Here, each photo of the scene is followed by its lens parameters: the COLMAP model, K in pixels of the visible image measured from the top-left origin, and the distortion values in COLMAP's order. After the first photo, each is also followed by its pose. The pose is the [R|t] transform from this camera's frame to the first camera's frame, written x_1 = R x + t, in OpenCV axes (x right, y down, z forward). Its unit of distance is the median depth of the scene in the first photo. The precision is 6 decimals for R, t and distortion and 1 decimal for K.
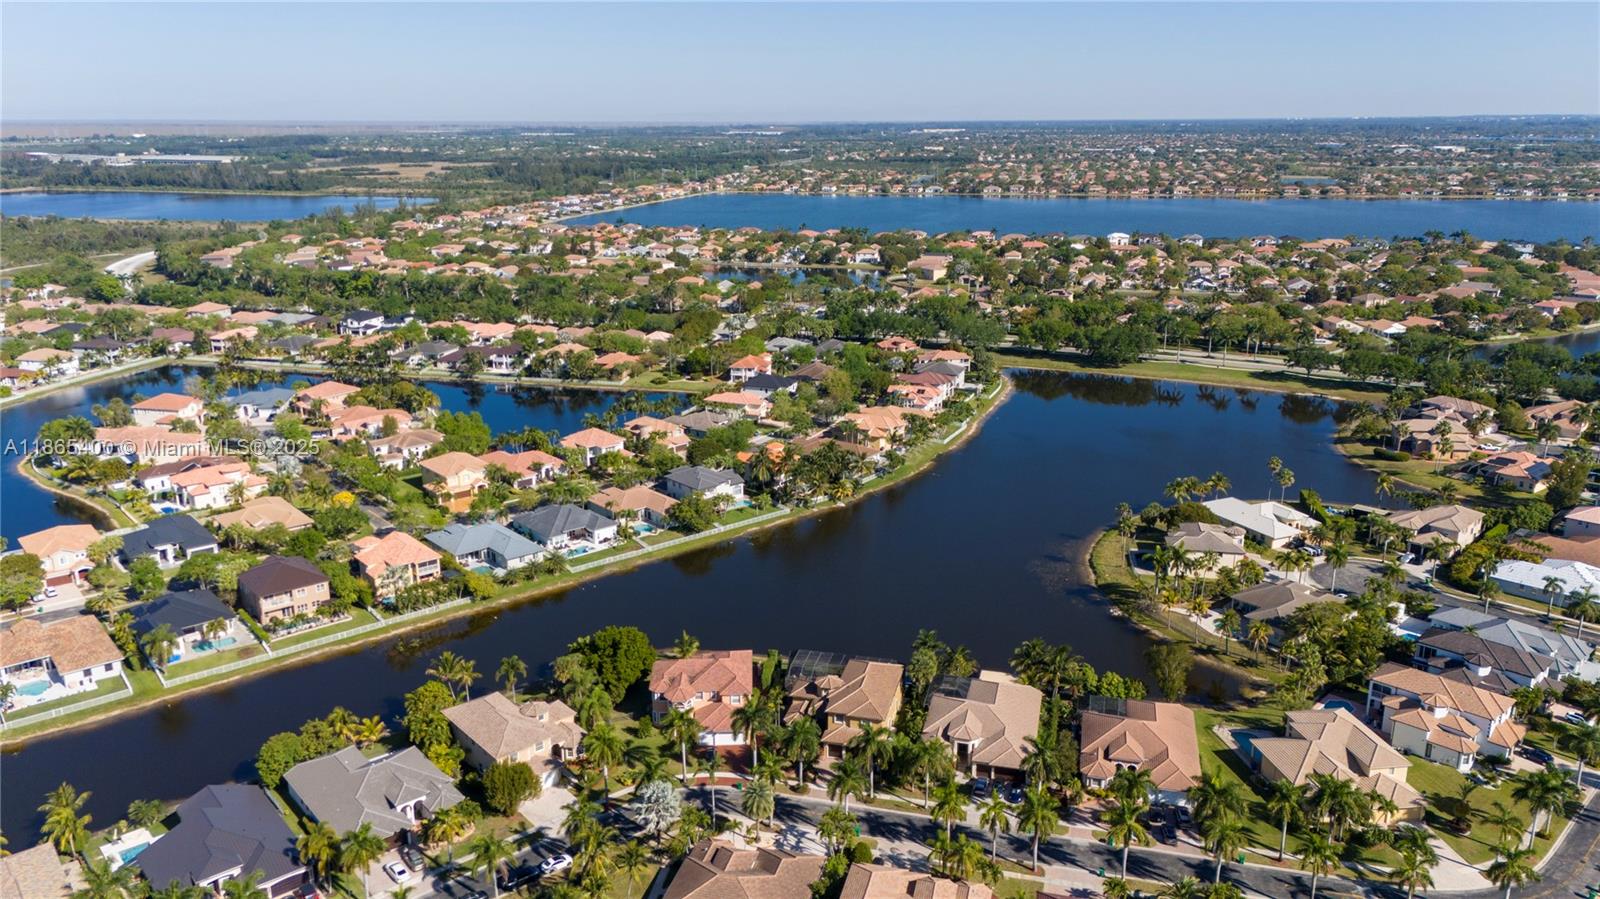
lens RADIAL K [[1036.3, 0, 800.0], [0, 1036.3, 449.5], [0, 0, 1]] dist [0.076271, -0.069323]
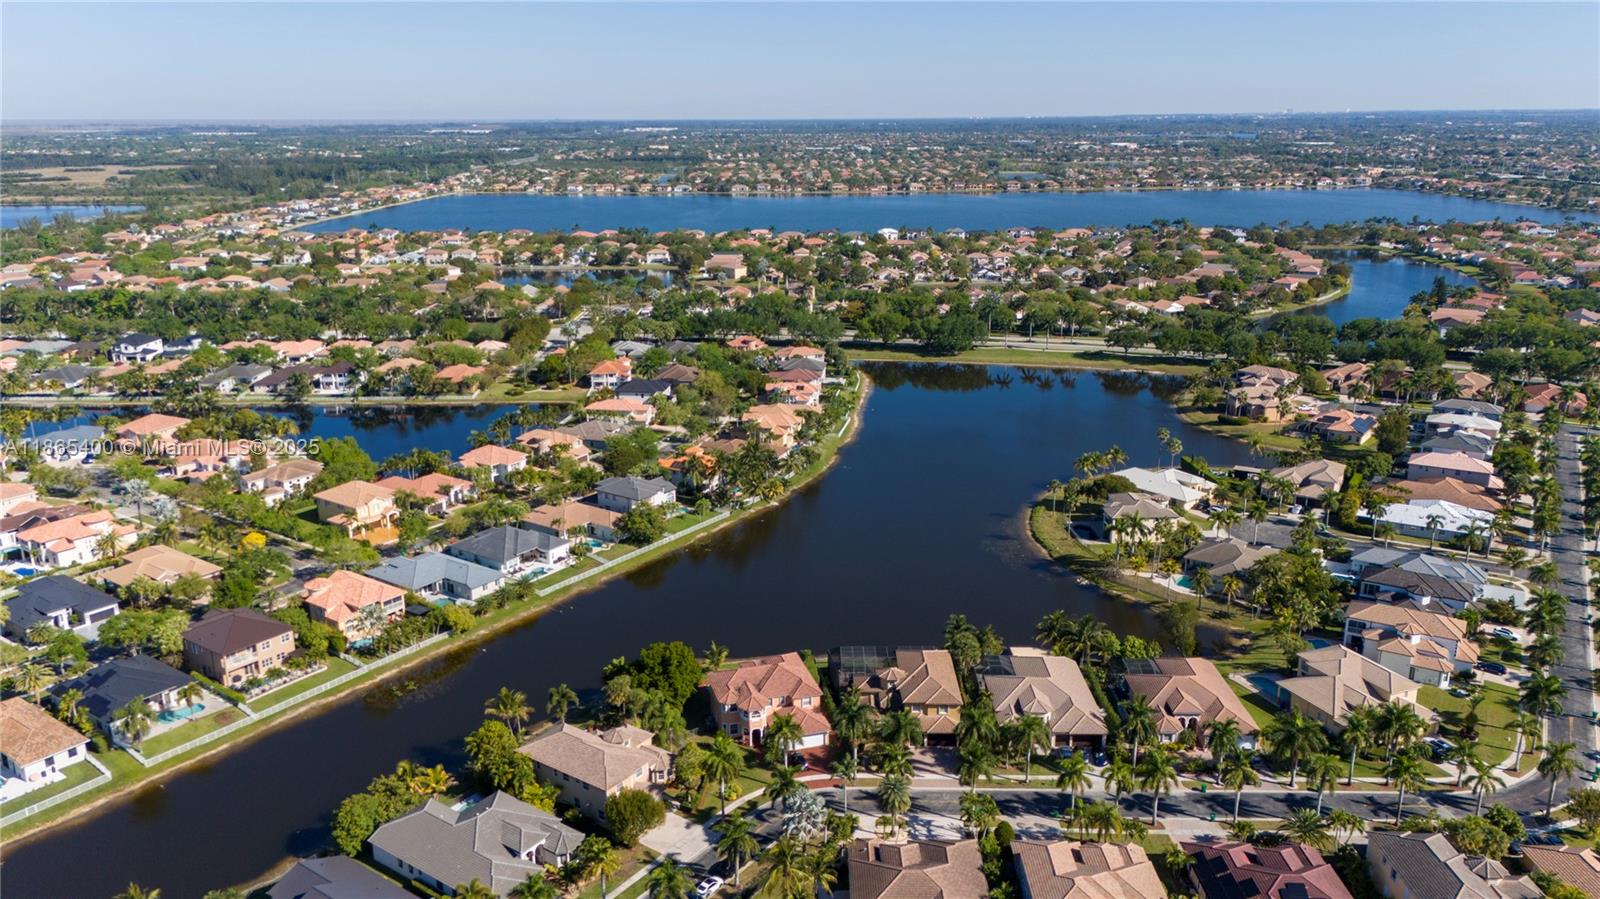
lens RADIAL K [[1036.3, 0, 800.0], [0, 1036.3, 449.5], [0, 0, 1]] dist [0.076271, -0.069323]
pose [[0.976179, -0.069547, 0.205518, -0.147757], [0.069405, 0.997557, 0.007907, -0.005617], [-0.205566, 0.006545, 0.978621, 0.012989]]
